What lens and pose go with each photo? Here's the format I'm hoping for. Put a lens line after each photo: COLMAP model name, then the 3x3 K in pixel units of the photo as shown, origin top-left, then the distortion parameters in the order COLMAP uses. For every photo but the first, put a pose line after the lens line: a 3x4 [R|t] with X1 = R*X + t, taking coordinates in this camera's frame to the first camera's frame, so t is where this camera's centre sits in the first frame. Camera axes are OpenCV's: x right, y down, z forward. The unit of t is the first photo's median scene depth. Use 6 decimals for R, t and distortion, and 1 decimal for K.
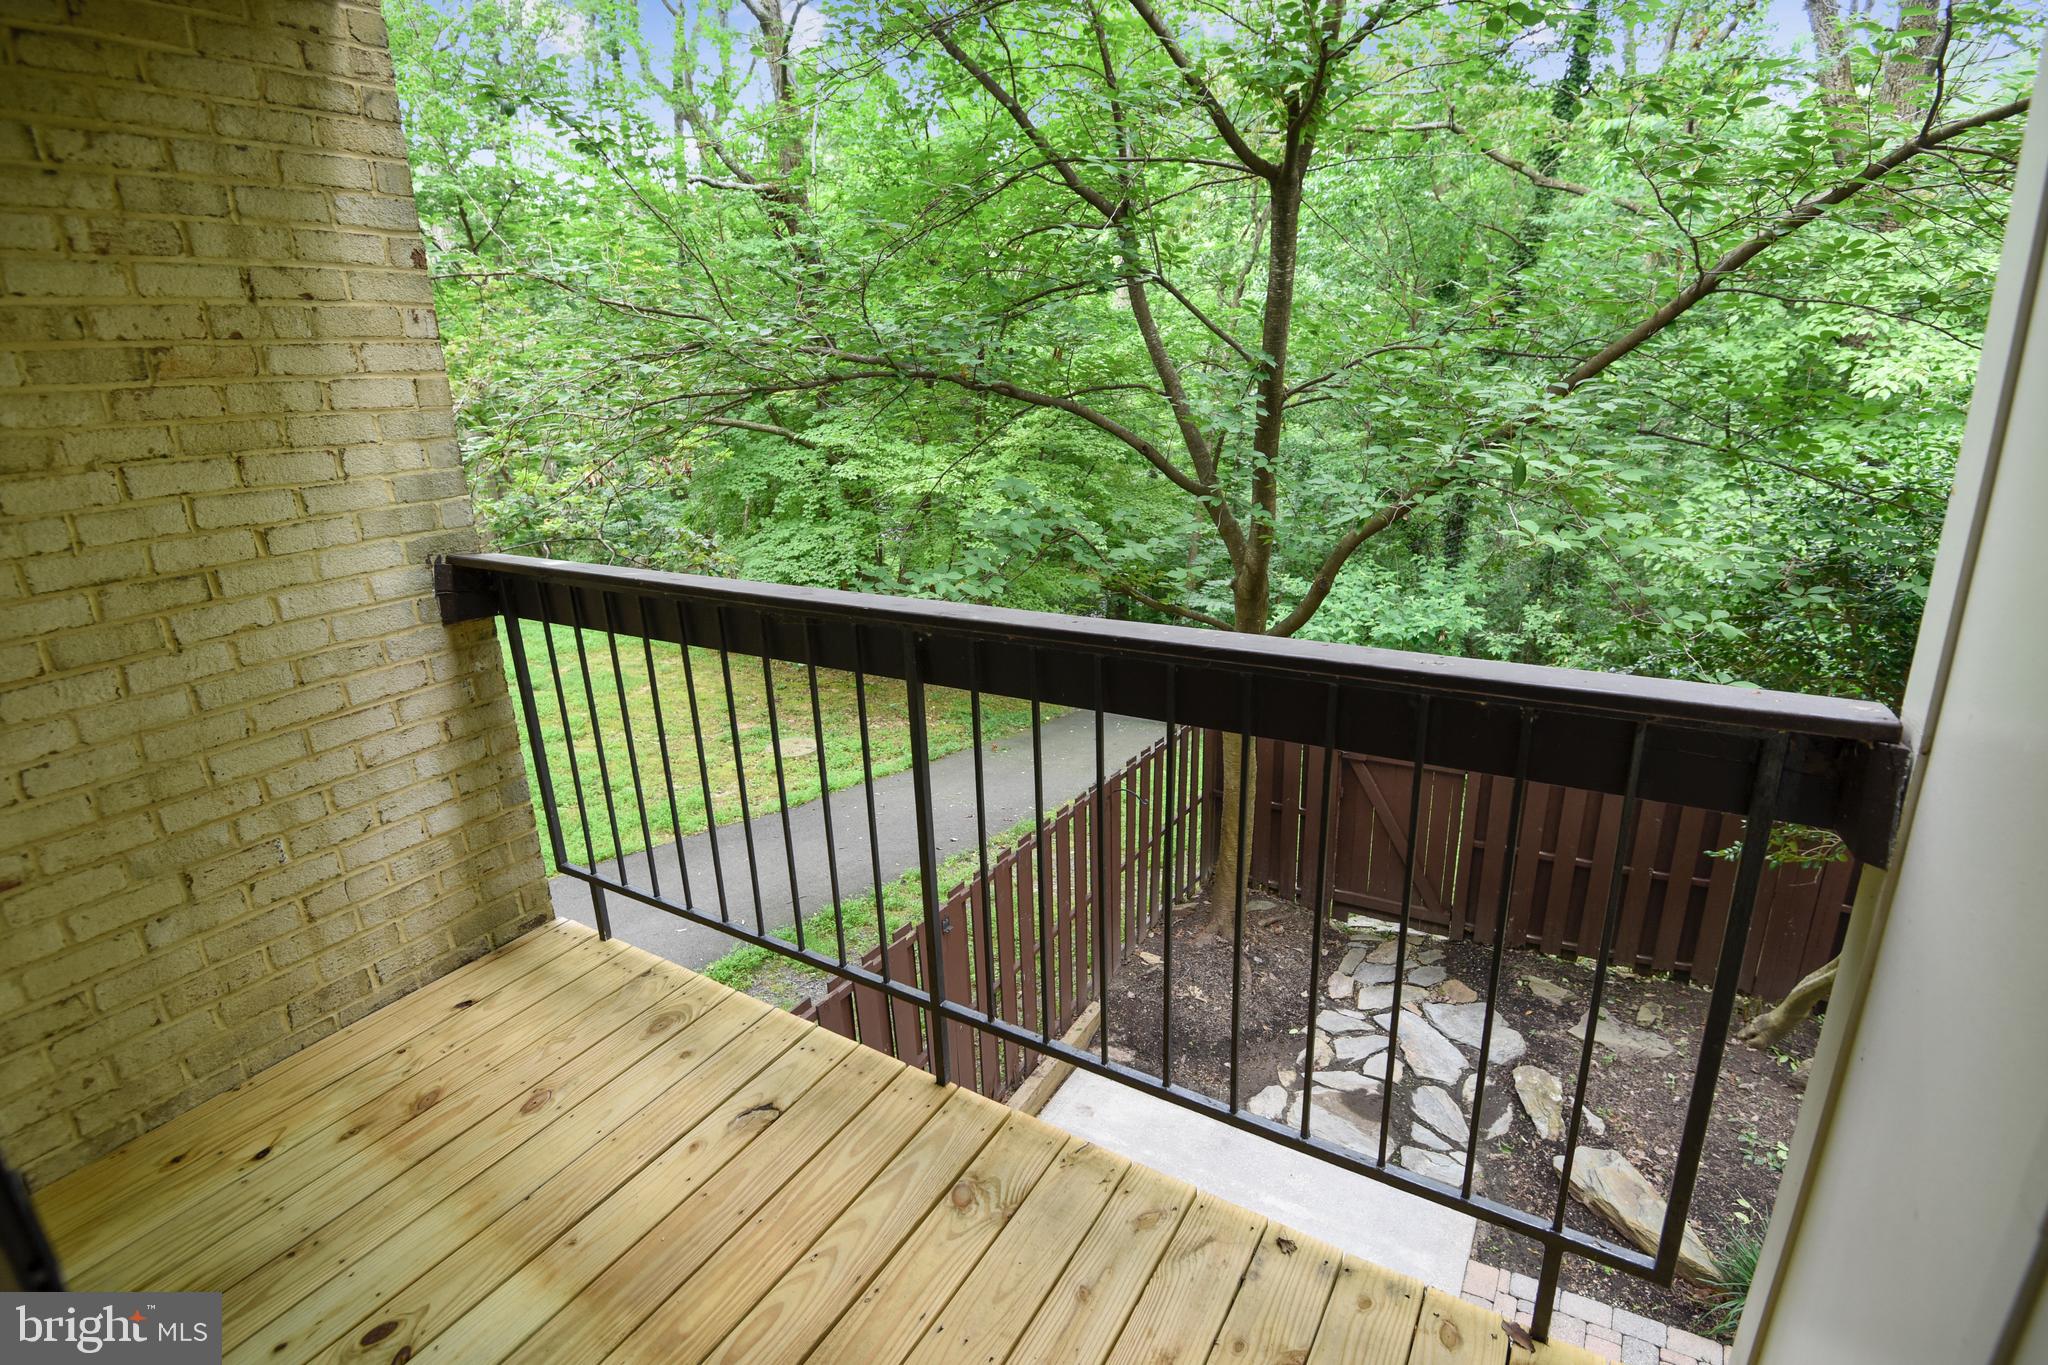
lens RADIAL K [[1003.9, 0, 1024.0], [0, 1003.9, 682.5], [0, 0, 1]] dist [0.013177, -0.024012]
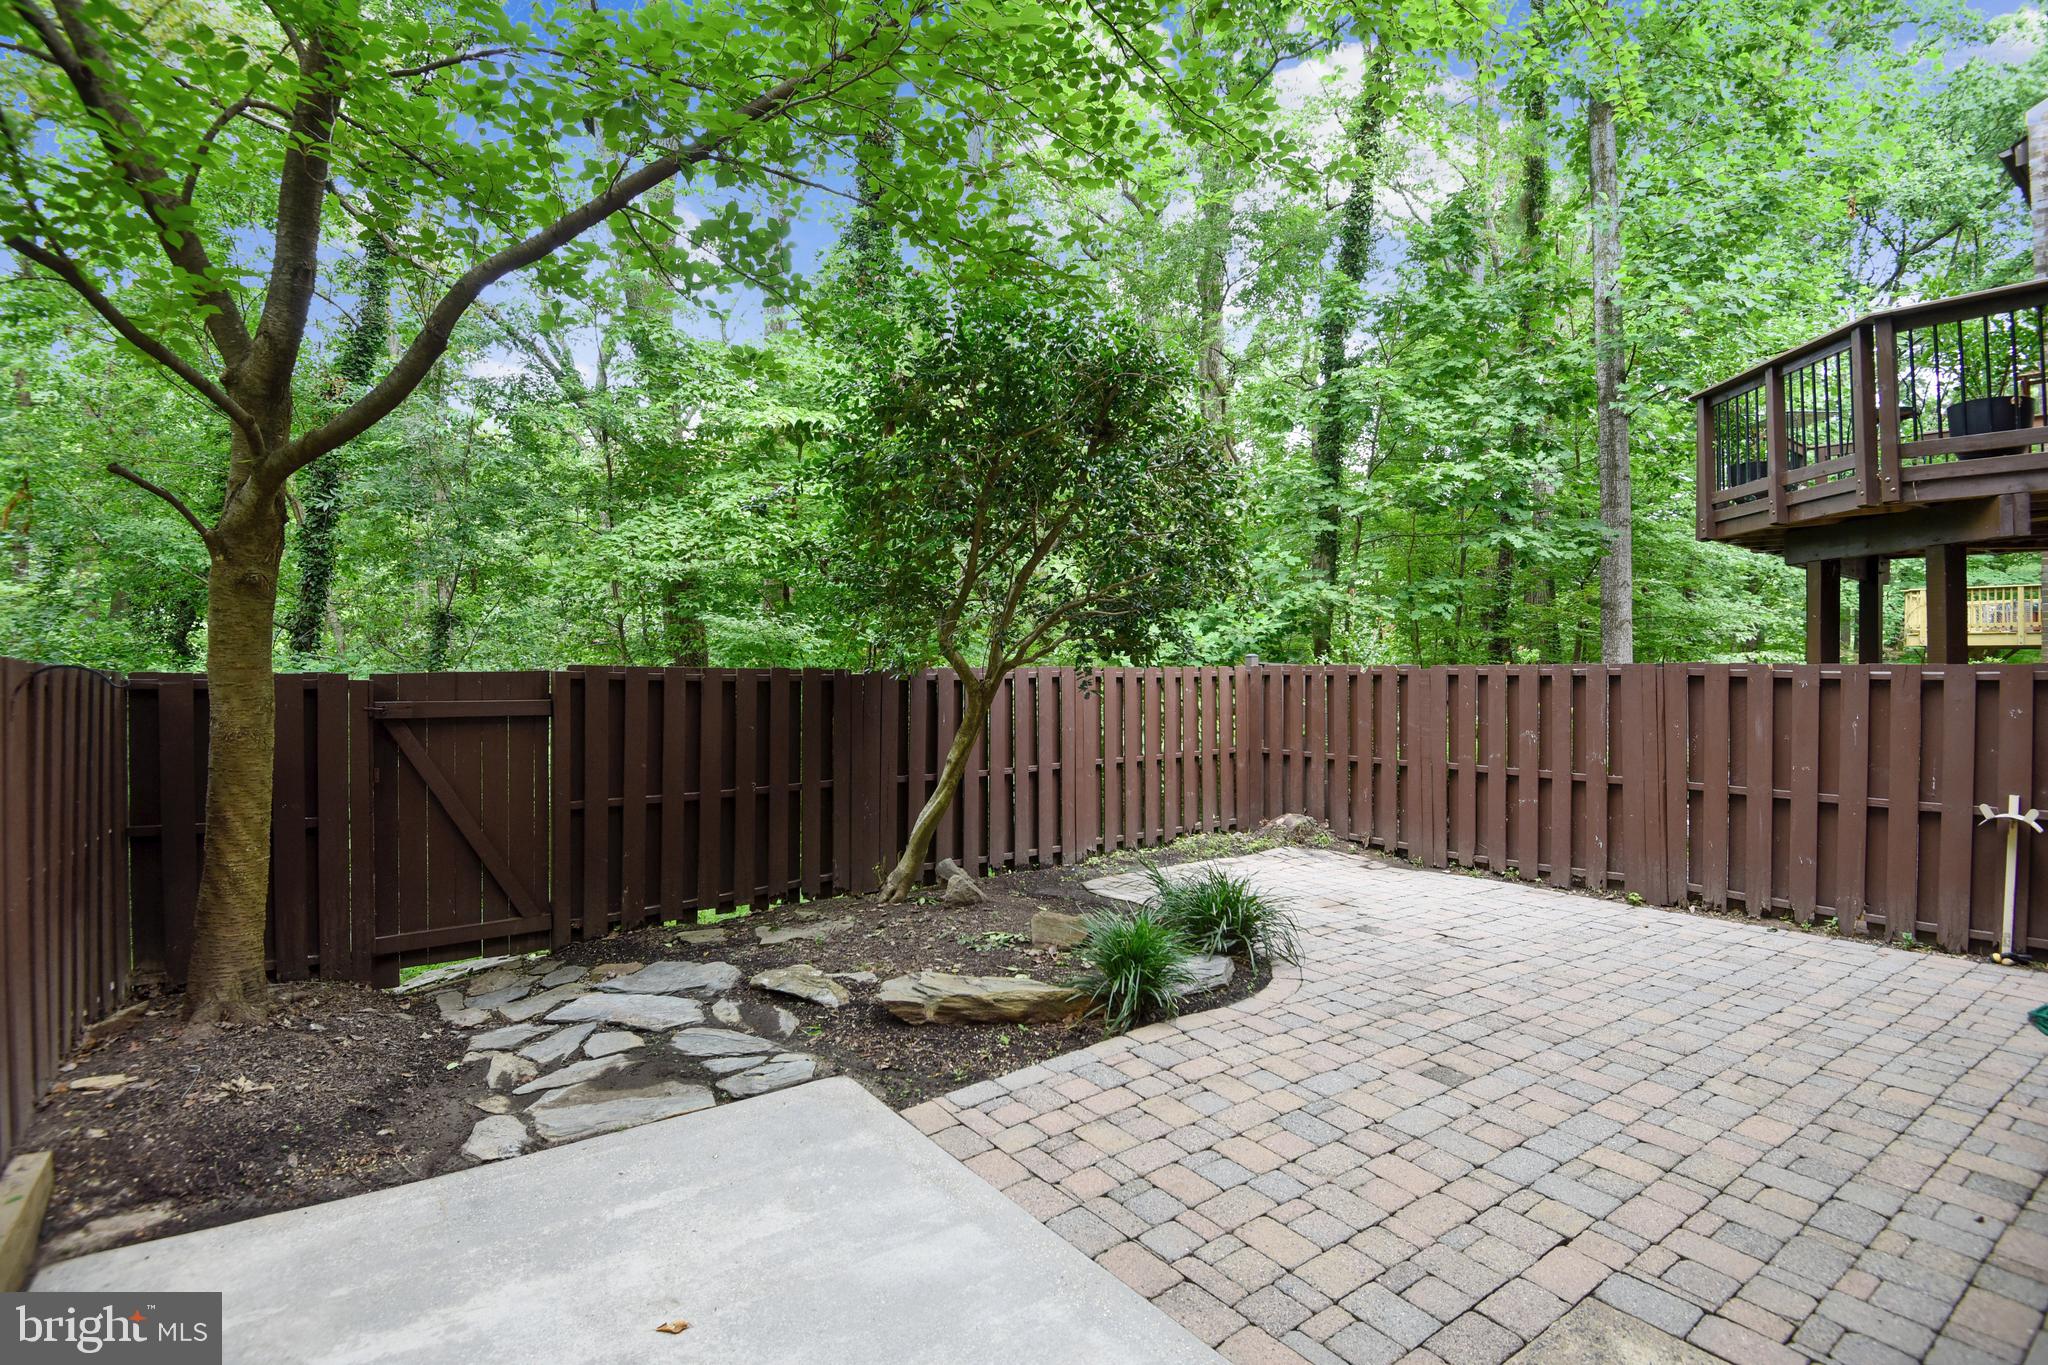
lens RADIAL K [[974.8, 0, 1017.2], [0, 974.8, 678.4], [0, 0, 1]] dist [-0.019434, -0.013128]
pose [[0.391887, 0.033808, 0.919392, -0.141271], [0.257616, 0.955315, -0.144936, 0.316254], [-0.883209, 0.293649, 0.365666, 0.455510]]
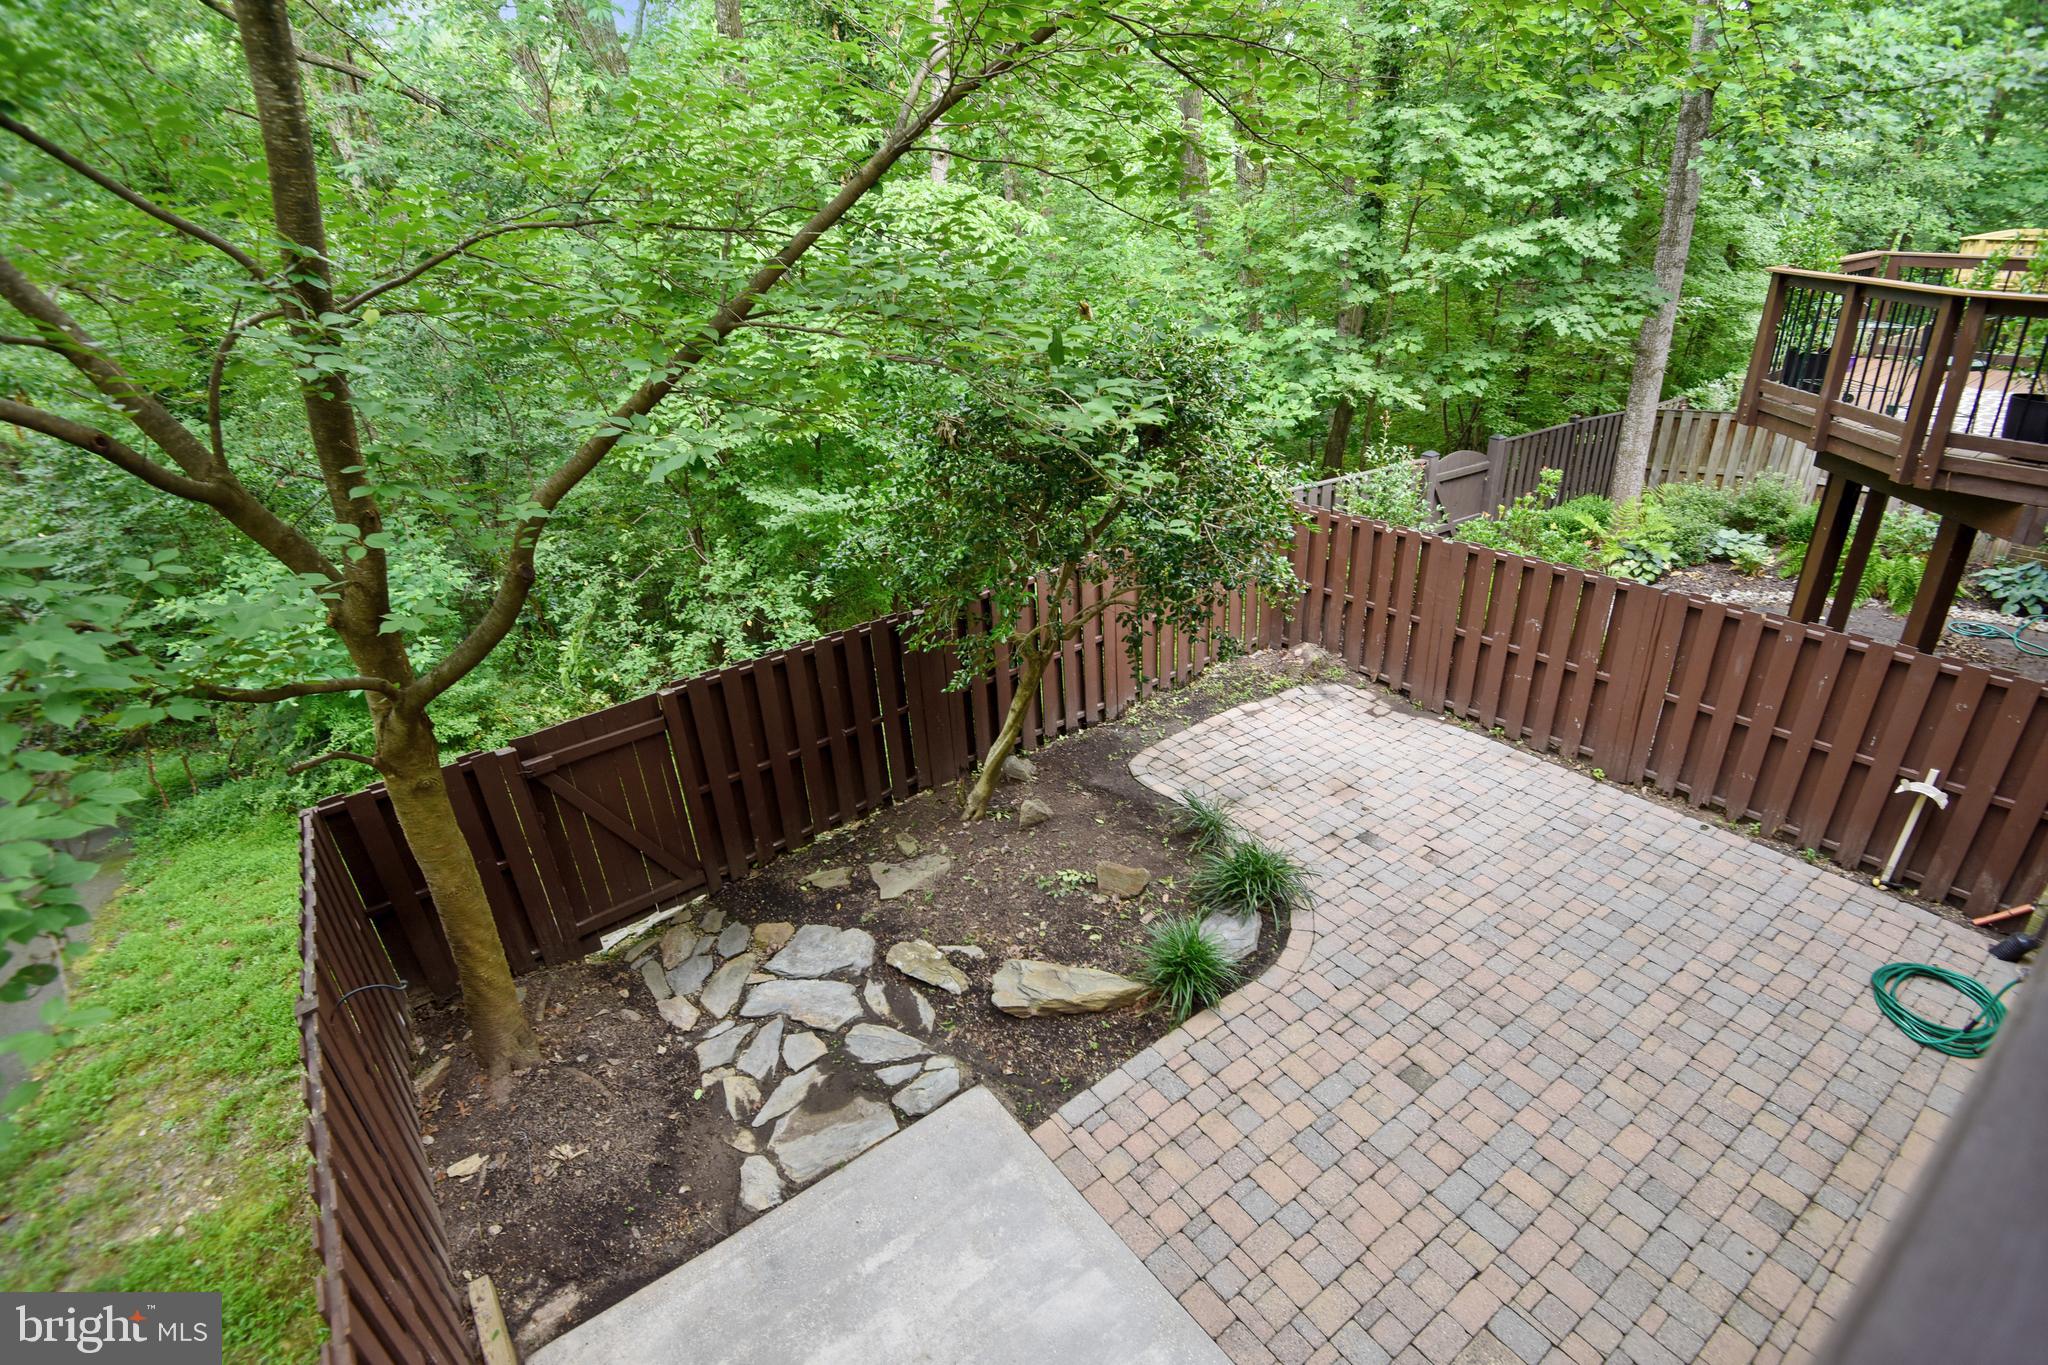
lens RADIAL K [[943.4, 0, 1024.0], [0, 943.4, 682.5], [0, 0, 1]] dist [-0.012334, -0.018377]
pose [[0.382101, -0.396166, 0.834896, -0.147396], [0.315010, 0.905177, 0.285347, -0.100403], [-0.868774, 0.153970, 0.470665, 0.375608]]
